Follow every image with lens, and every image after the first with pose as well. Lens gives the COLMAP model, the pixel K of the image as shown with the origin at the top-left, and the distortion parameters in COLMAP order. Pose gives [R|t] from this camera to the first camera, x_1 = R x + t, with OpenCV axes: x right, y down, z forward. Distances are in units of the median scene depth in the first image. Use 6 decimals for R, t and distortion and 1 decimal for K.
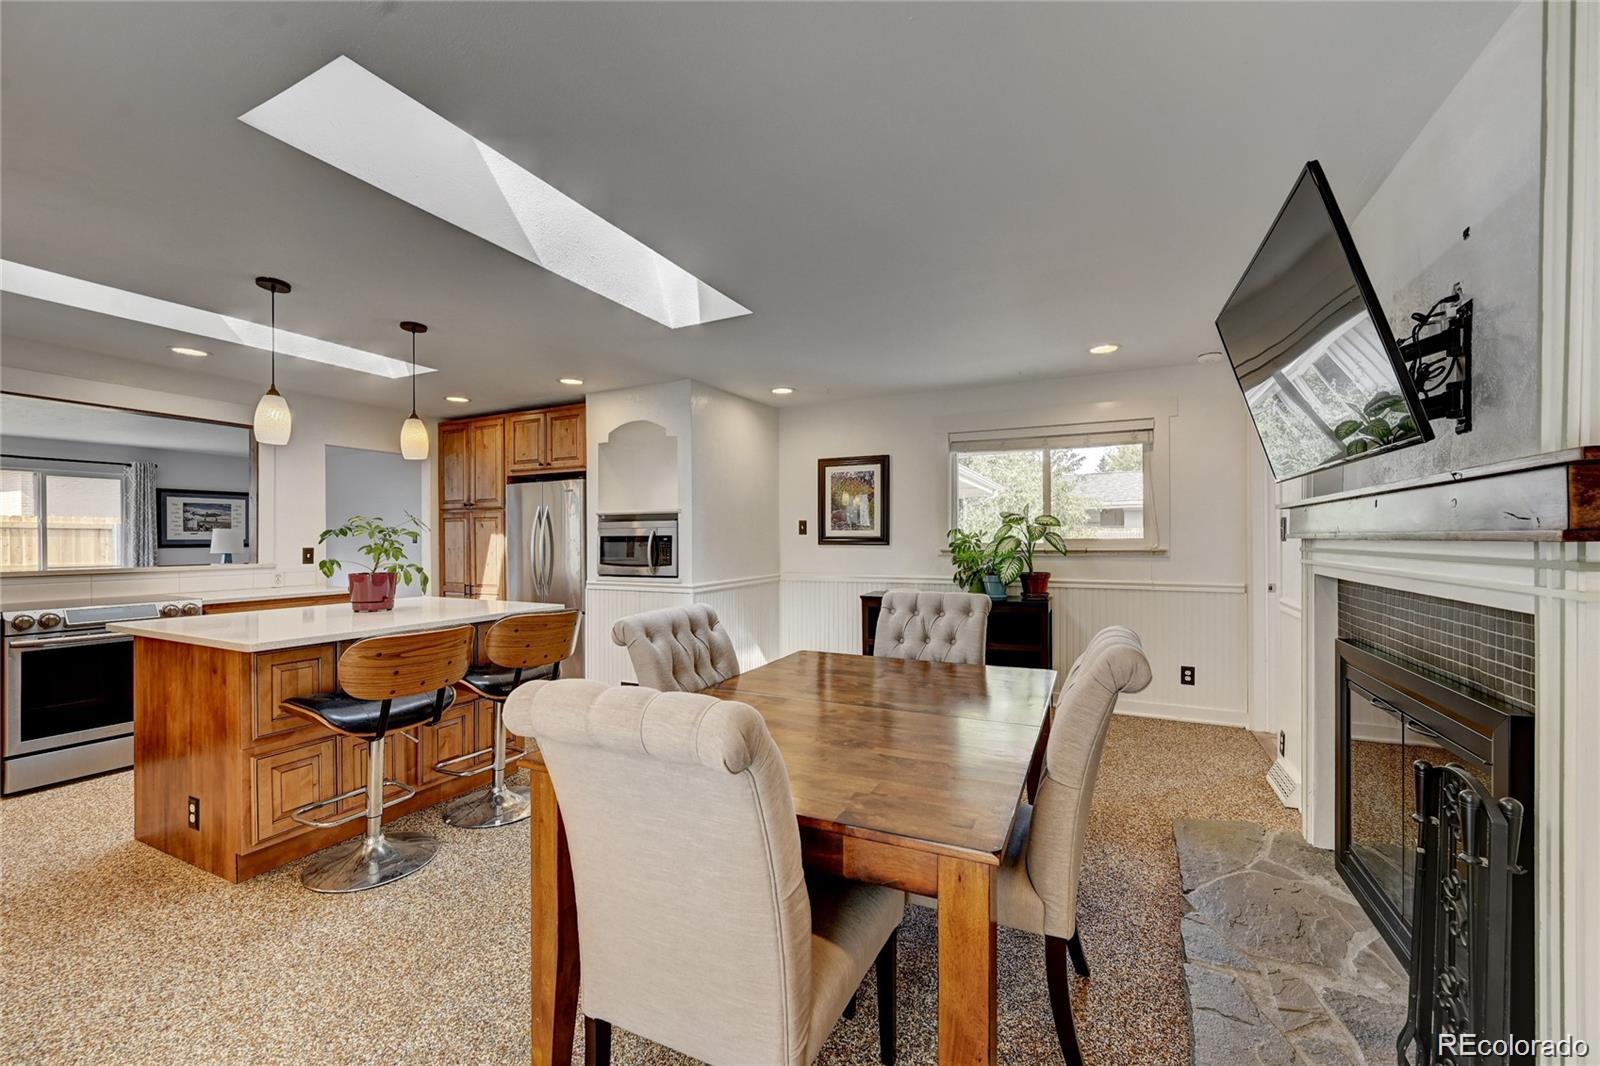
lens RADIAL K [[630.8, 0, 801.9], [0, 630.8, 539.6], [0, 0, 1]] dist [-0.002423, 0.000557]
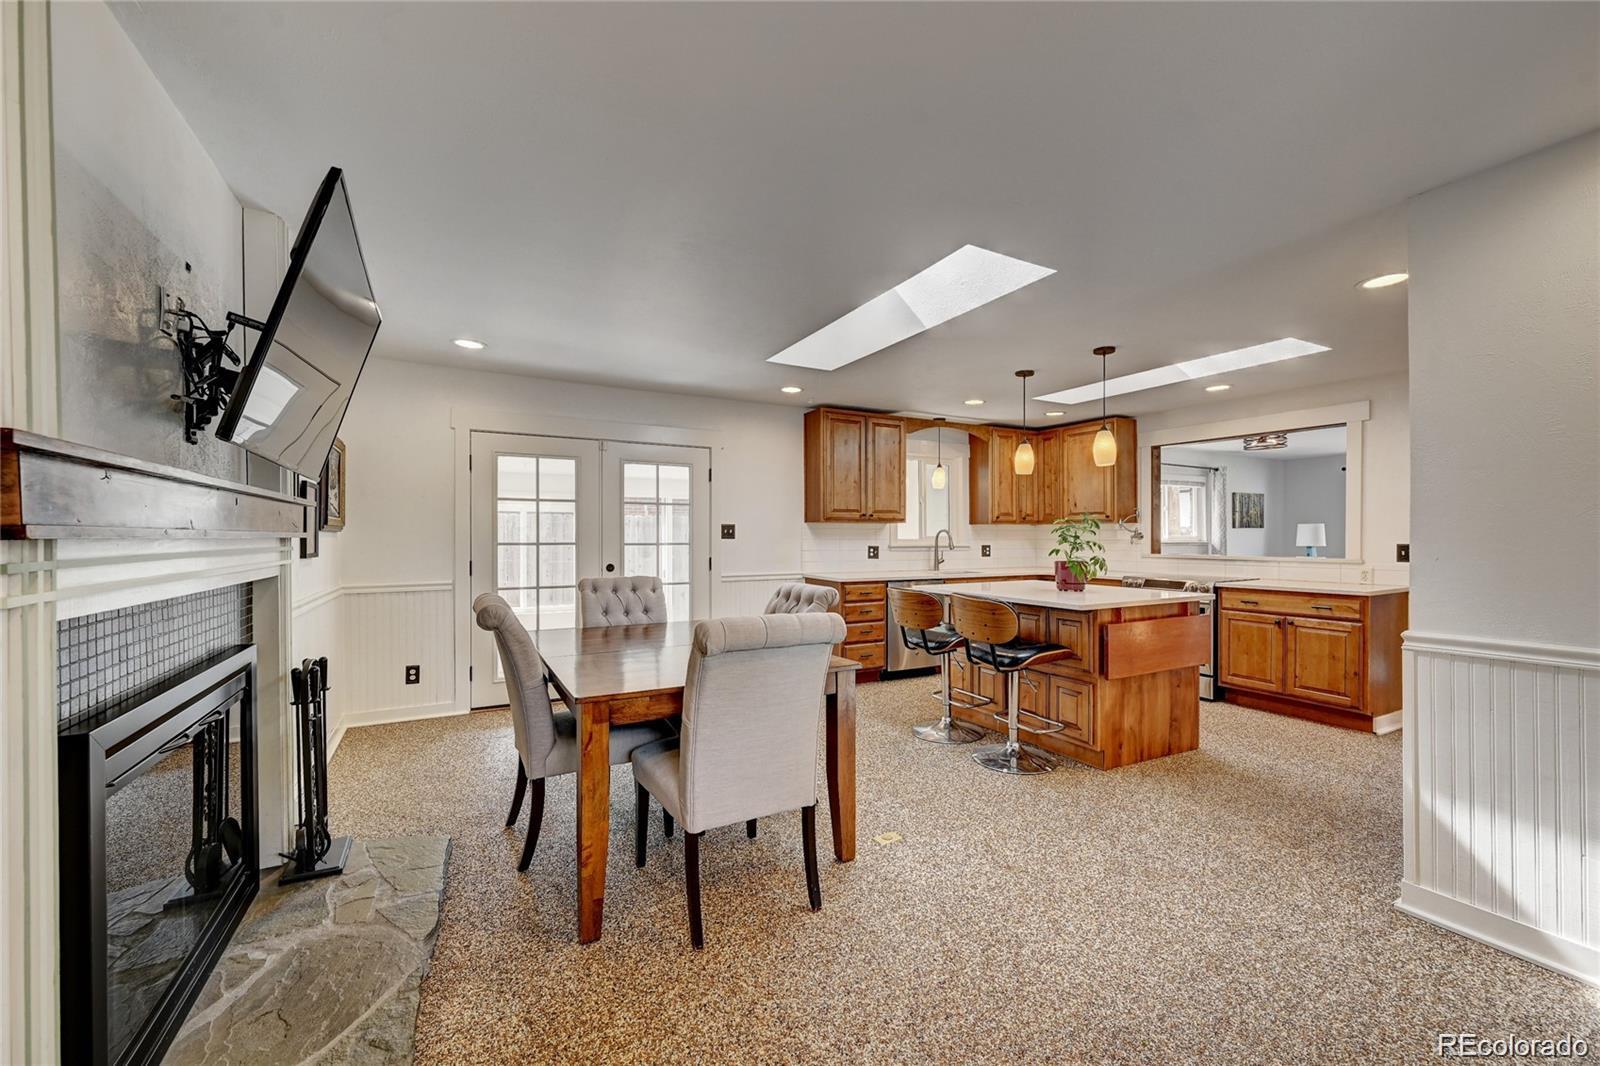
lens RADIAL K [[630.8, 0, 802.8], [0, 630.8, 539.6], [0, 0, 1]] dist [-0.002423, 0.000557]
pose [[-0.581684, 0.008062, -0.813375, 0.466818], [0.000242, 0.999953, 0.009738, -0.002592], [0.813415, 0.005468, -0.581659, 0.893784]]
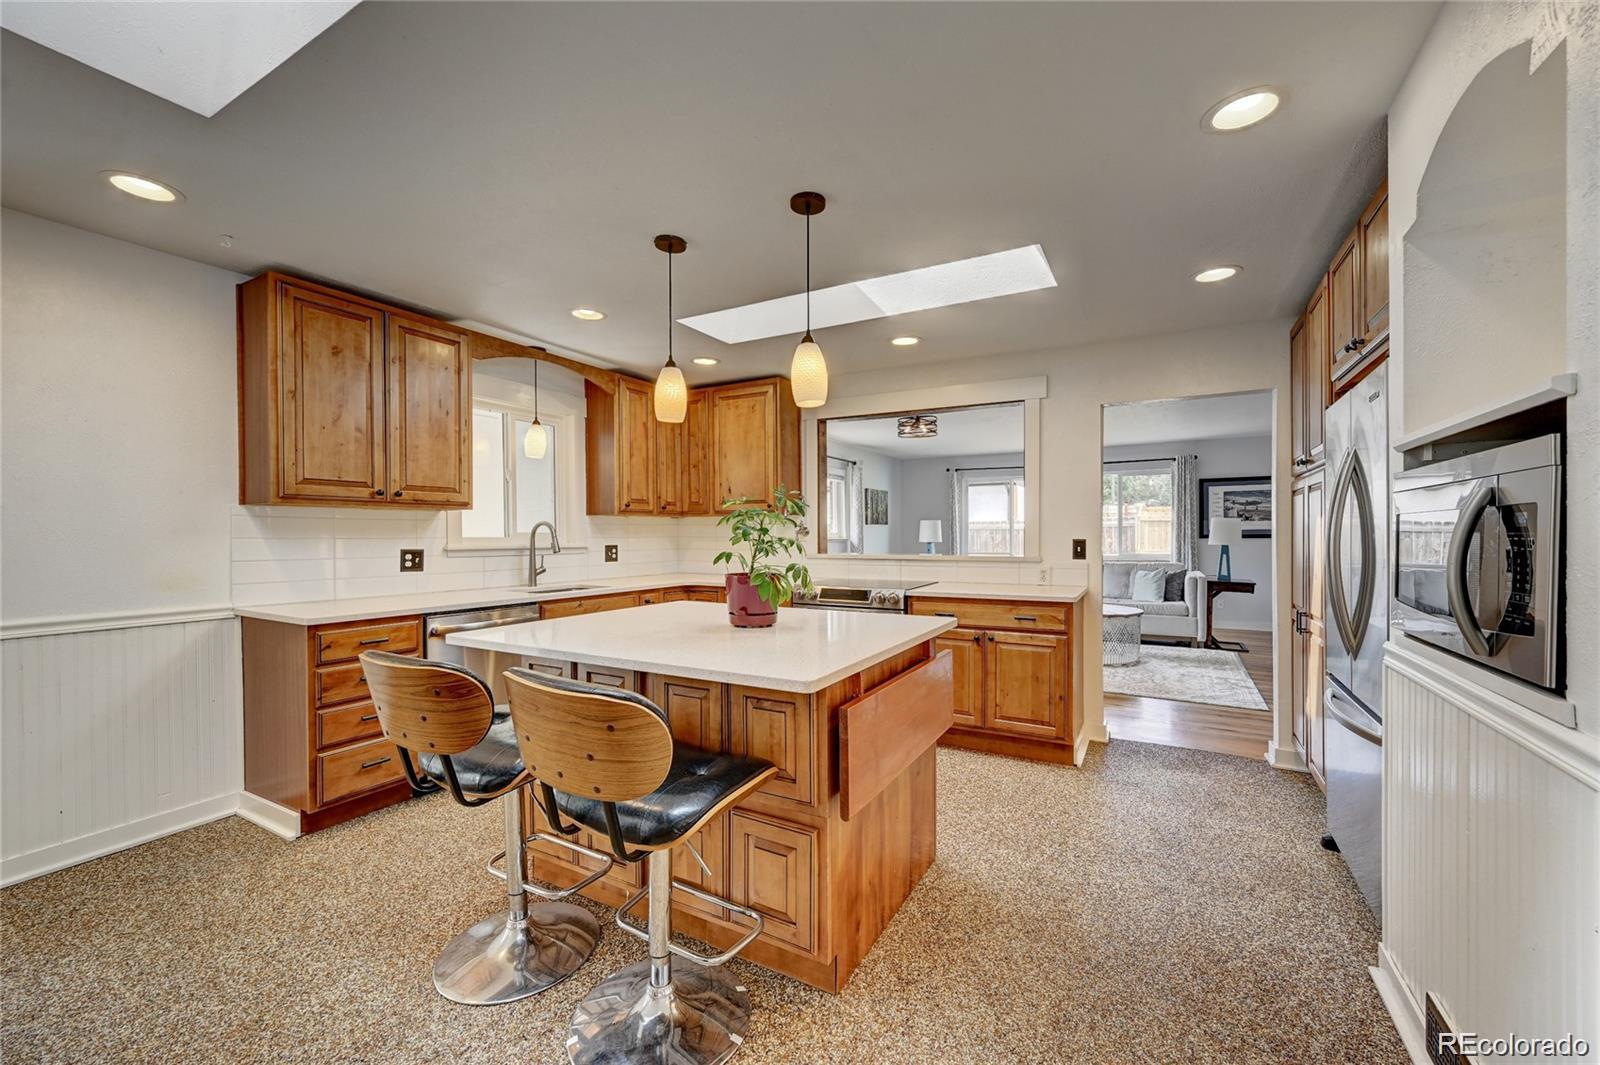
lens RADIAL K [[633.6, 0, 802.9], [0, 633.6, 537.9], [0, 0, 1]] dist [-0.001526, 0.000082]
pose [[-0.055747, 0.009223, -0.998402, 0.031084], [0.001812, 0.999957, 0.009136, 0.003743], [0.998443, -0.001300, -0.055761, 0.753833]]
